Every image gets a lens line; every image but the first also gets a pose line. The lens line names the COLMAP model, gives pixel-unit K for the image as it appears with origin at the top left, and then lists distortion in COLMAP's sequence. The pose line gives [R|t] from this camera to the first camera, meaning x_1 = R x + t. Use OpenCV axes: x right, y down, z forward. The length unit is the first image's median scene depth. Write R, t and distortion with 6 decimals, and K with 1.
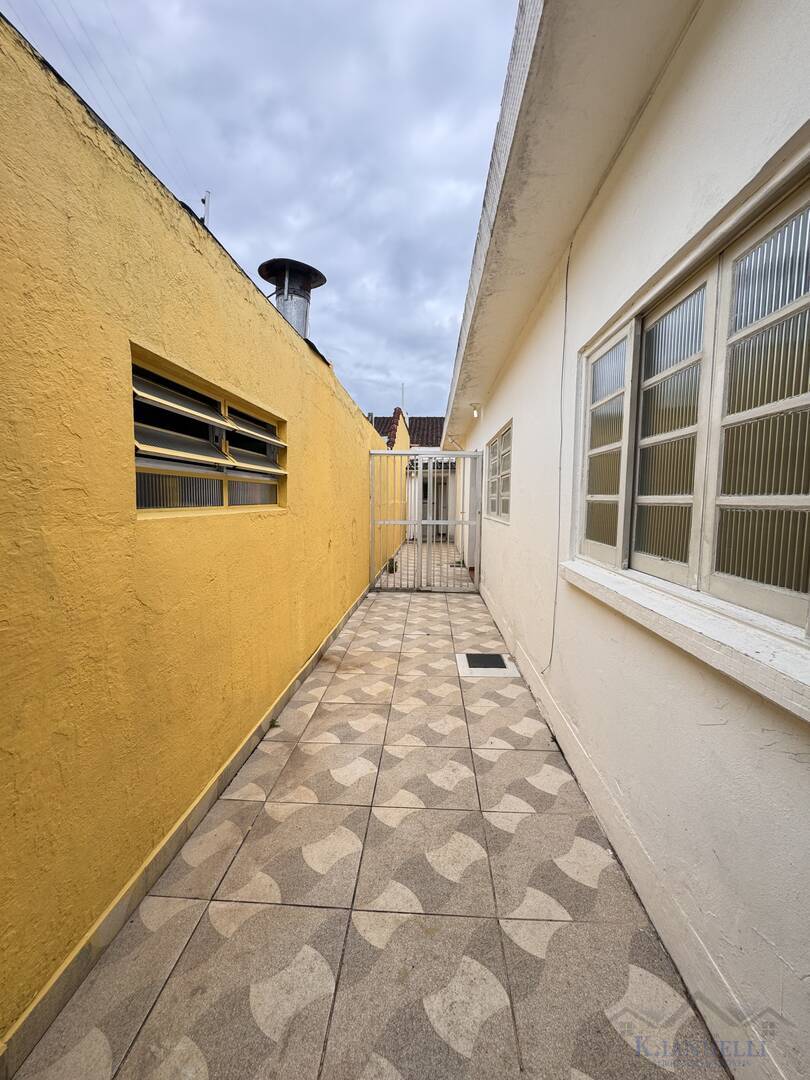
lens RADIAL K [[432.9, 0, 410.9], [0, 432.9, 541.1], [0, 0, 1]] dist [0.019283, 0.000100]
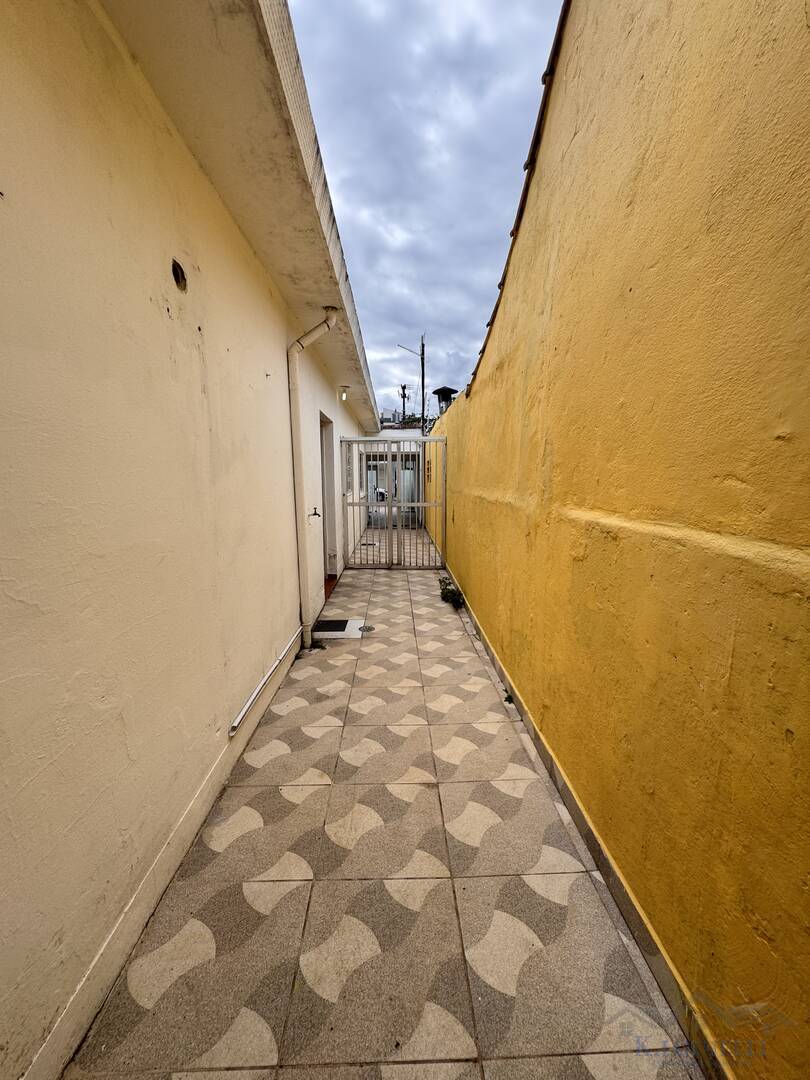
lens RADIAL K [[432.9, 0, 405.0], [0, 432.9, 534.4], [0, 0, 1]] dist [0.019283, 0.000100]
pose [[-0.997266, 0.015139, -0.072327, 0.063160], [-0.001544, 0.974304, 0.225233, -0.197300], [0.073879, 0.224729, -0.971617, 1.844791]]
